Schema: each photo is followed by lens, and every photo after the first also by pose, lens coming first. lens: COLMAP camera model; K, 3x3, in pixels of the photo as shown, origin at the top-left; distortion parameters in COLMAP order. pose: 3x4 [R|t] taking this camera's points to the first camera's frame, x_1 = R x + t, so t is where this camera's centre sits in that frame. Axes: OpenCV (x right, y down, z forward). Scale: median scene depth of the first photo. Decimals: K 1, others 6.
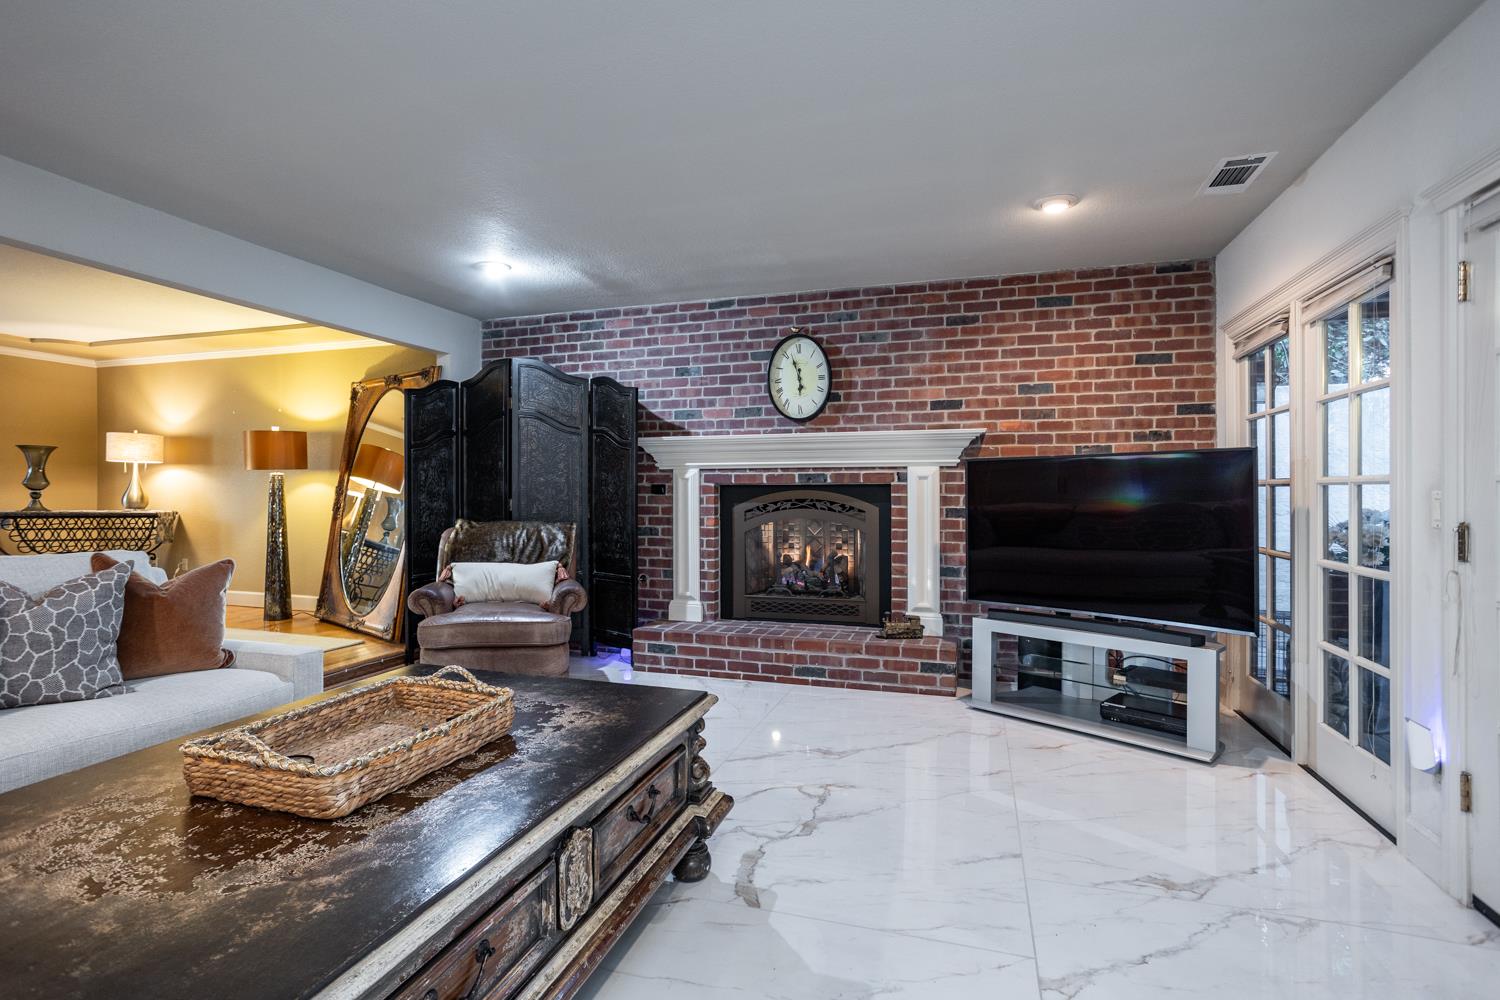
lens RADIAL K [[726.5, 0, 744.6], [0, 726.5, 492.2], [0, 0, 1]] dist [-0.056148, 0.035595]
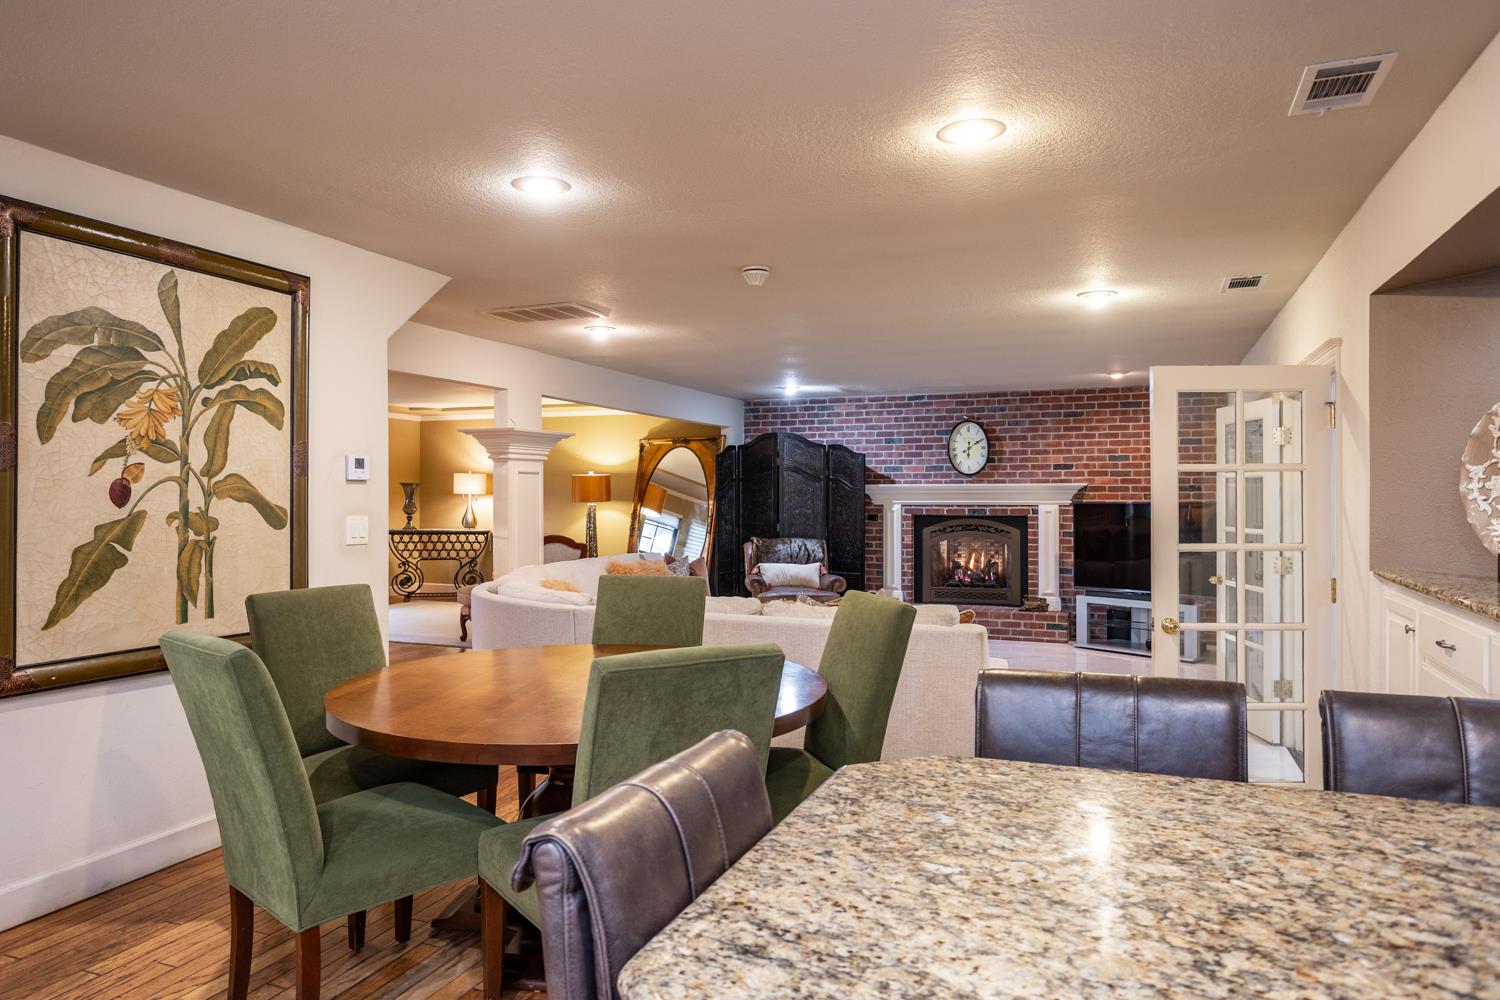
lens RADIAL K [[978.4, 0, 749.5], [0, 978.4, 493.4], [0, 0, 1]] dist [-0.037604, 0.038930]
pose [[0.997262, 0.000853, -0.073948, -0.243610], [-0.001106, 0.999994, -0.003384, -0.051489], [0.073945, 0.003457, 0.997256, -1.154087]]
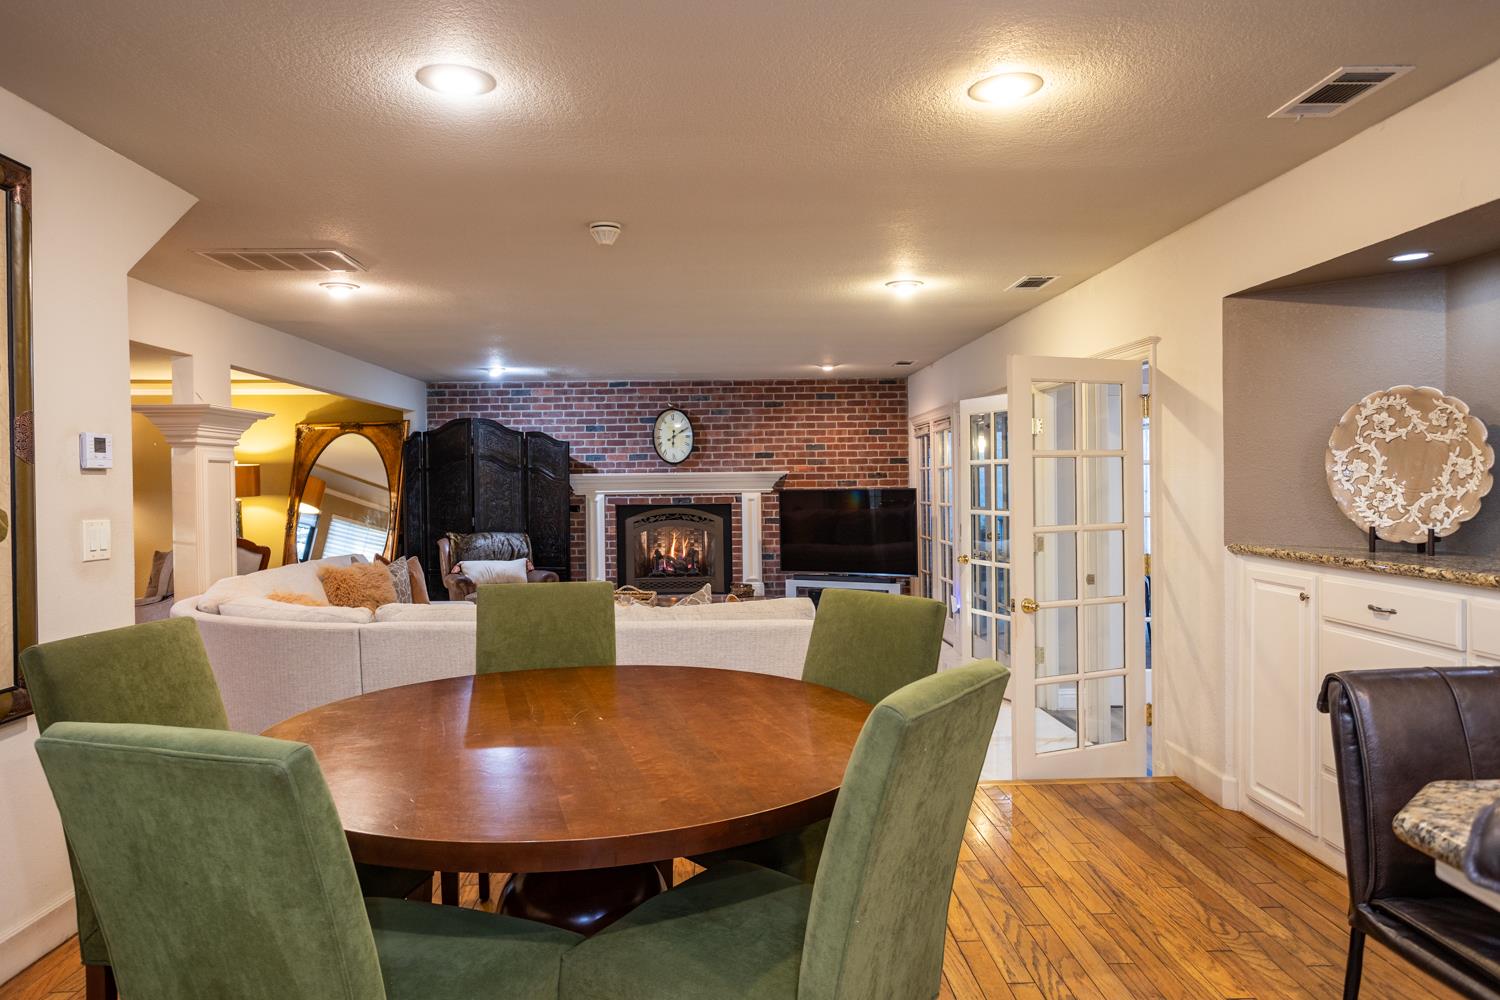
lens RADIAL K [[967.1, 0, 743.3], [0, 967.1, 488.1], [0, 0, 1]] dist [-0.044151, 0.059008]
pose [[0.943123, -0.011172, 0.332255, -0.477938], [0.010789, 0.999937, 0.002997, -0.051183], [-0.332268, 0.000758, 0.943185, -1.016263]]
